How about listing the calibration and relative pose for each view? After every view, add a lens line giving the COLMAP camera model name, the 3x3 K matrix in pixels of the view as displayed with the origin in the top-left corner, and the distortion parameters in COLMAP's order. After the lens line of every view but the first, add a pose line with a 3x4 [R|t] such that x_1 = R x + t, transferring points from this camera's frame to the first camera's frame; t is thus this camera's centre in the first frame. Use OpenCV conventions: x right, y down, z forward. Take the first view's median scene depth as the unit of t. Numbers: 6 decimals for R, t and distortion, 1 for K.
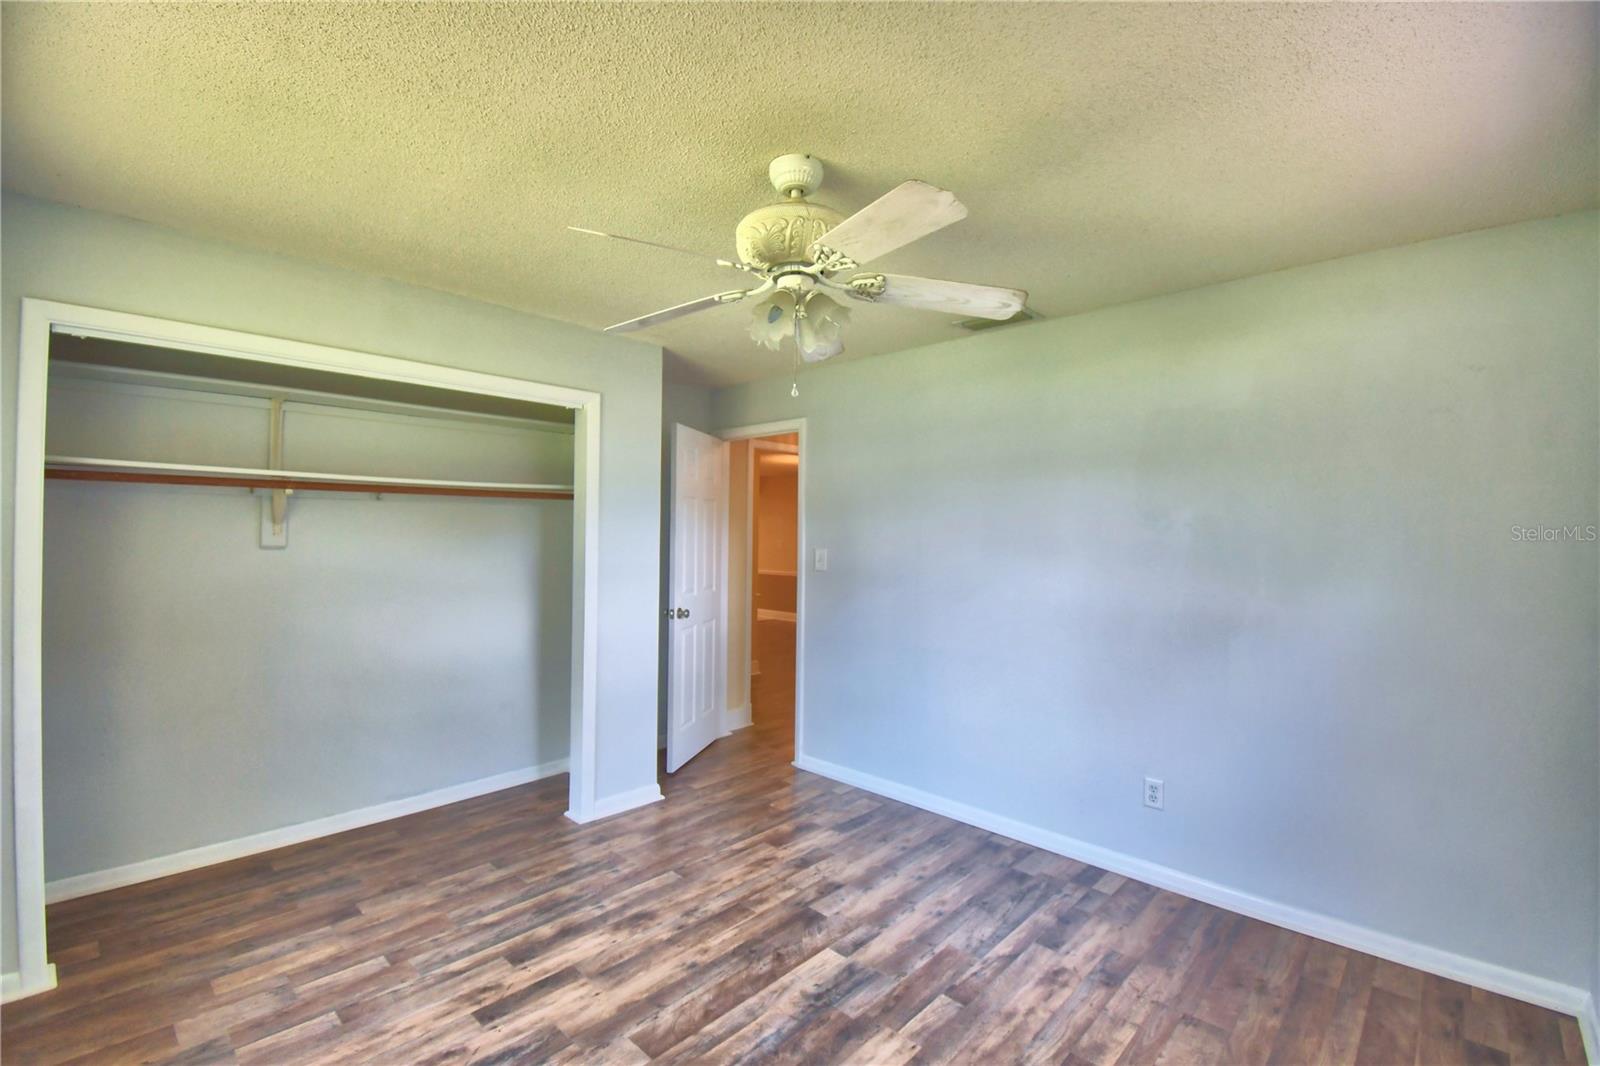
lens RADIAL K [[701.3, 0, 792.1], [0, 701.3, 531.1], [0, 0, 1]] dist [0.023157, -0.027852]
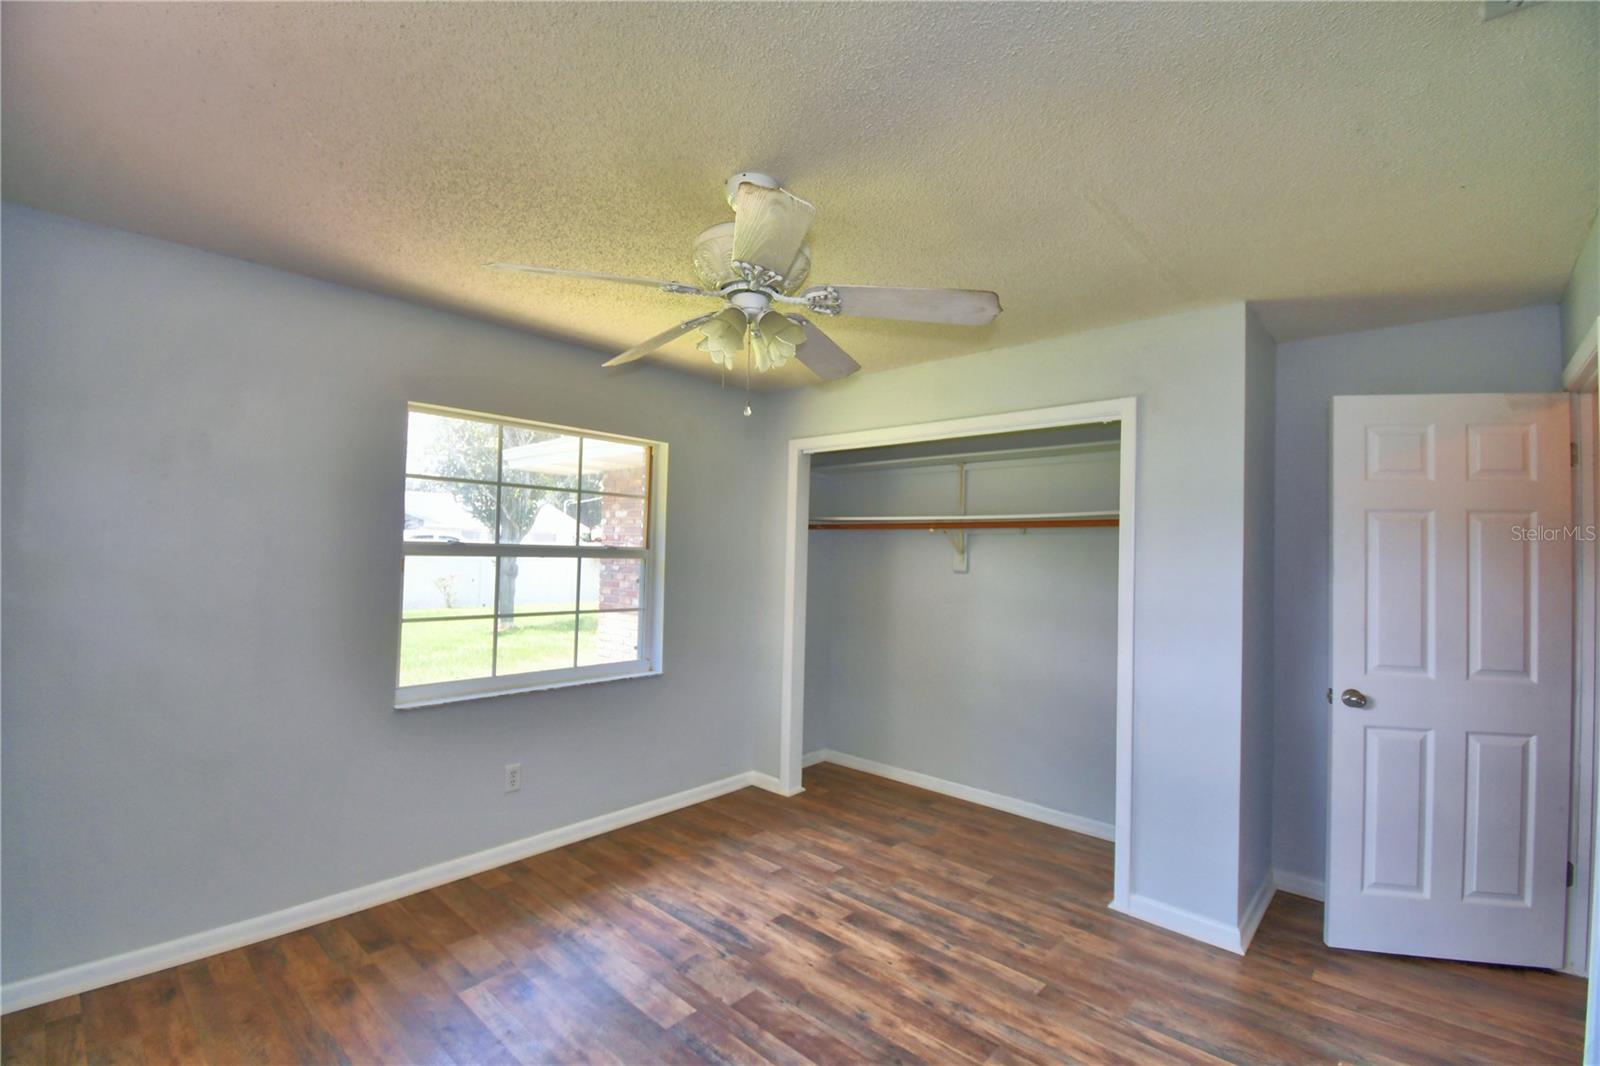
lens RADIAL K [[702.7, 0, 795.8], [0, 702.7, 517.0], [0, 0, 1]] dist [0.027959, -0.027079]
pose [[0.015796, -0.060020, -0.998072, 0.825363], [-0.019837, 0.997981, -0.060328, 0.008912], [0.999678, 0.020752, 0.014573, 0.868321]]
